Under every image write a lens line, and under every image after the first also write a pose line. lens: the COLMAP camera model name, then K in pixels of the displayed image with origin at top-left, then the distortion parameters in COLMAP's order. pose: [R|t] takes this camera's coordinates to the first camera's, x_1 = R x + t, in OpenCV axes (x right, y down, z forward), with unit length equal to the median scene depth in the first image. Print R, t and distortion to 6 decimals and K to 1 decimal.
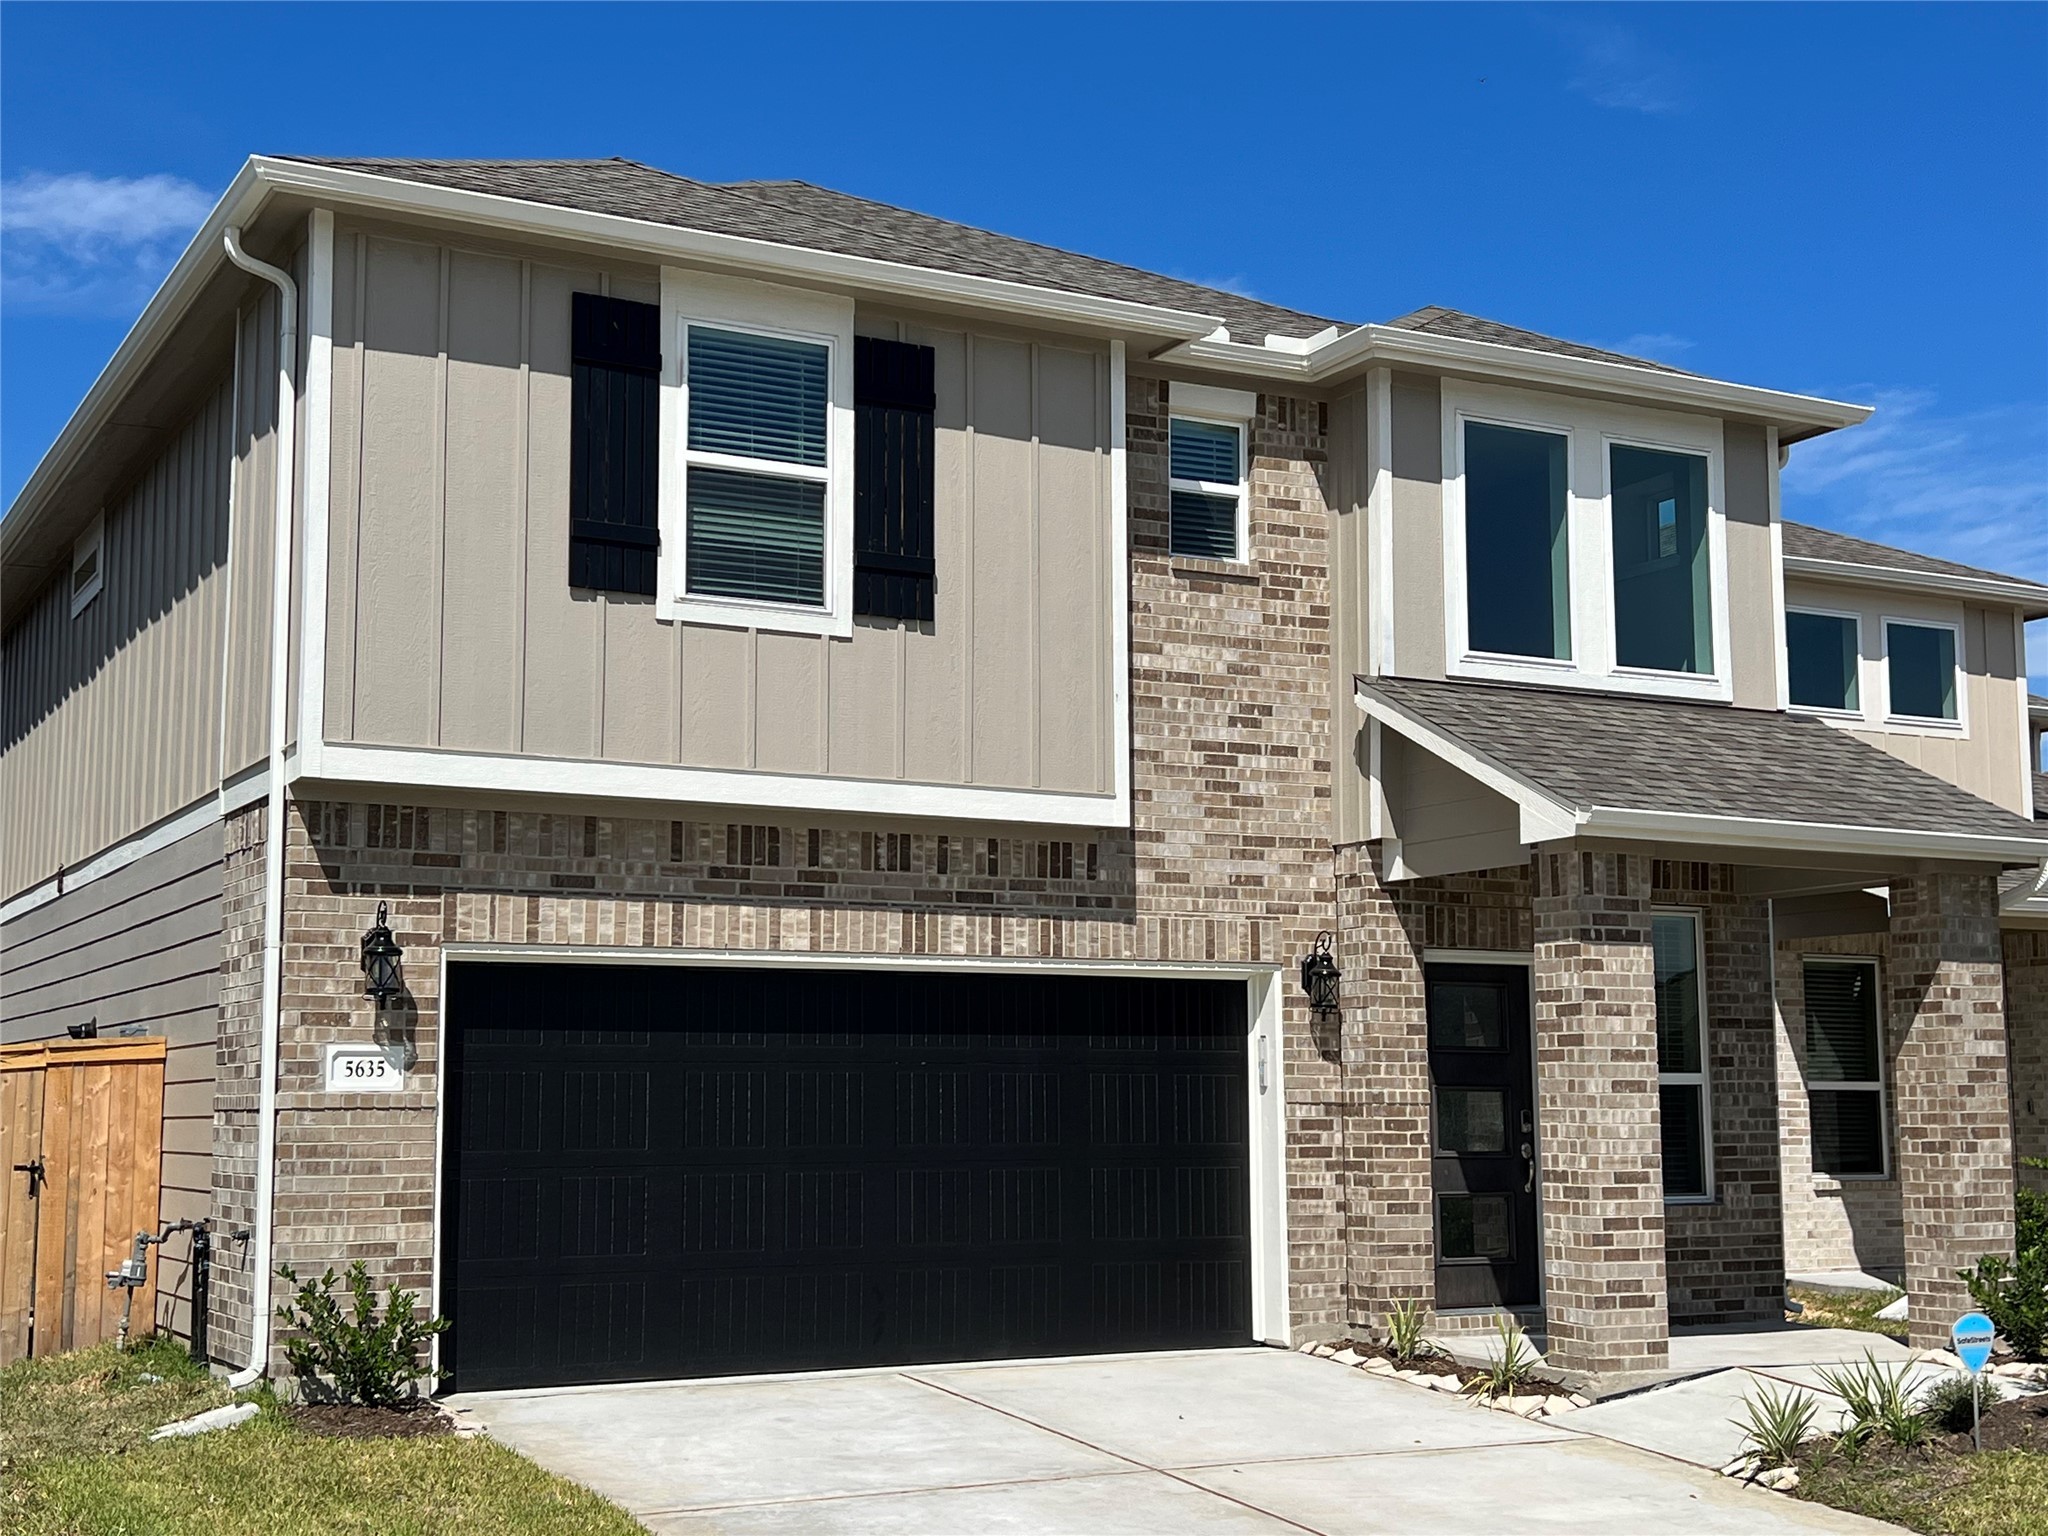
lens RADIAL K [[2633.2, 0, 1039.4], [0, 2633.2, 776.7], [0, 0, 1]] dist [0.078537, 0.000000]
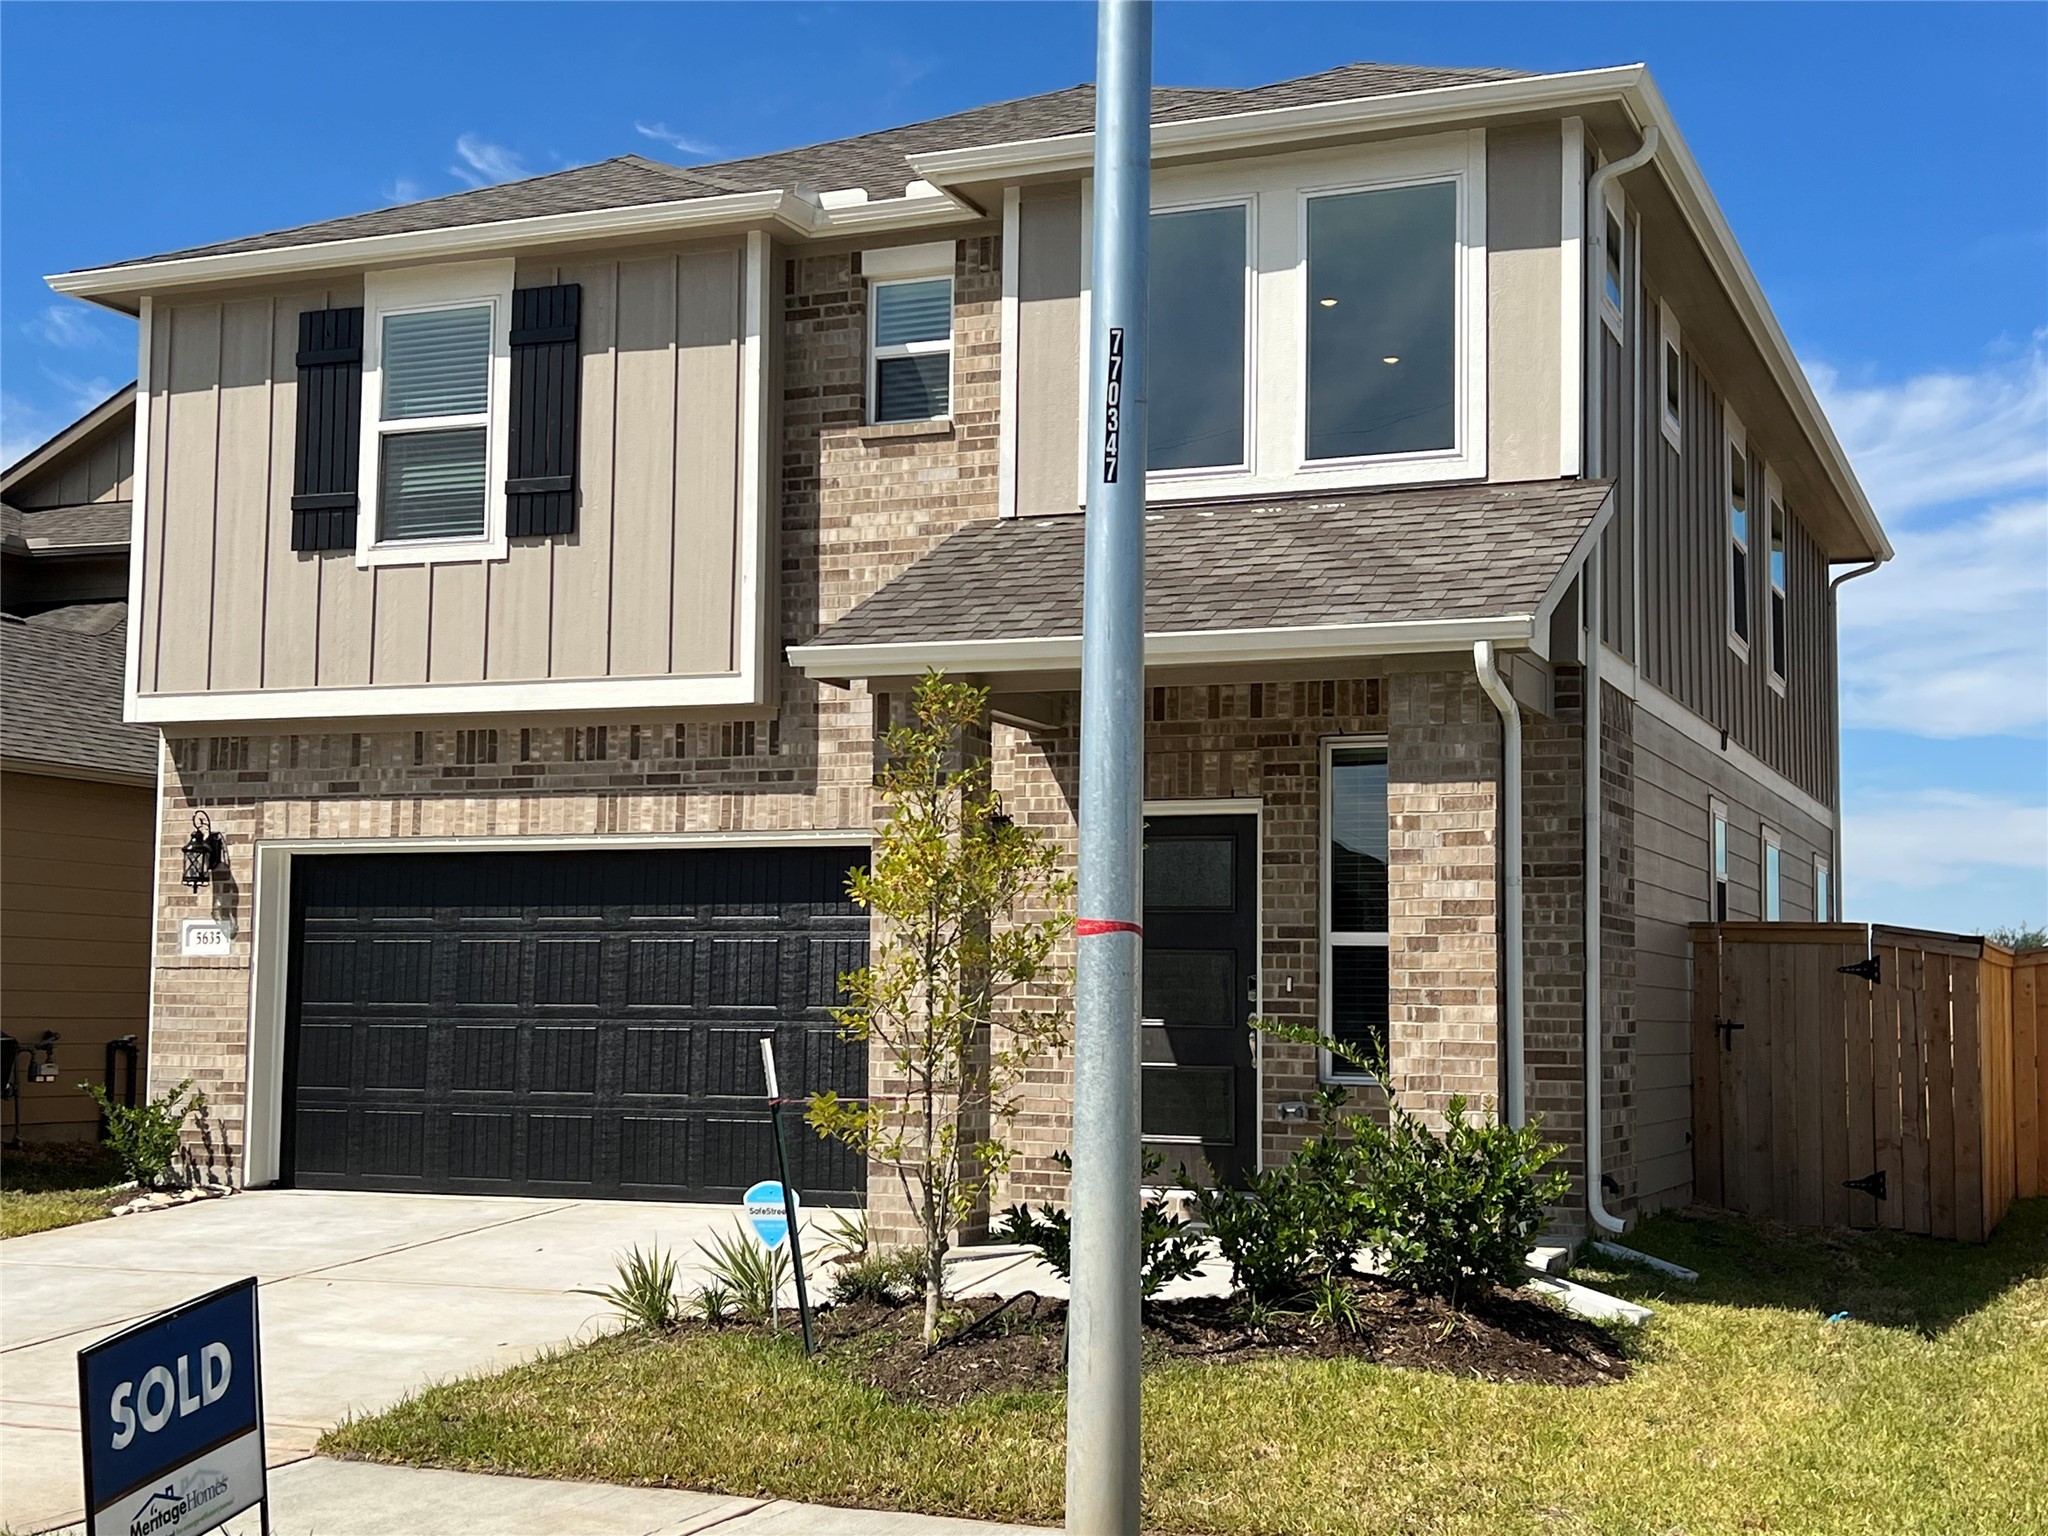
lens RADIAL K [[2633.2, 0, 1028.2], [0, 2633.2, 803.7], [0, 0, 1]] dist [0.078537, 0.000000]
pose [[0.633465, -0.052186, -0.772010, 0.905781], [0.083918, 0.996472, 0.001499, 0.066732], [0.769207, -0.065735, 0.635609, 0.421011]]
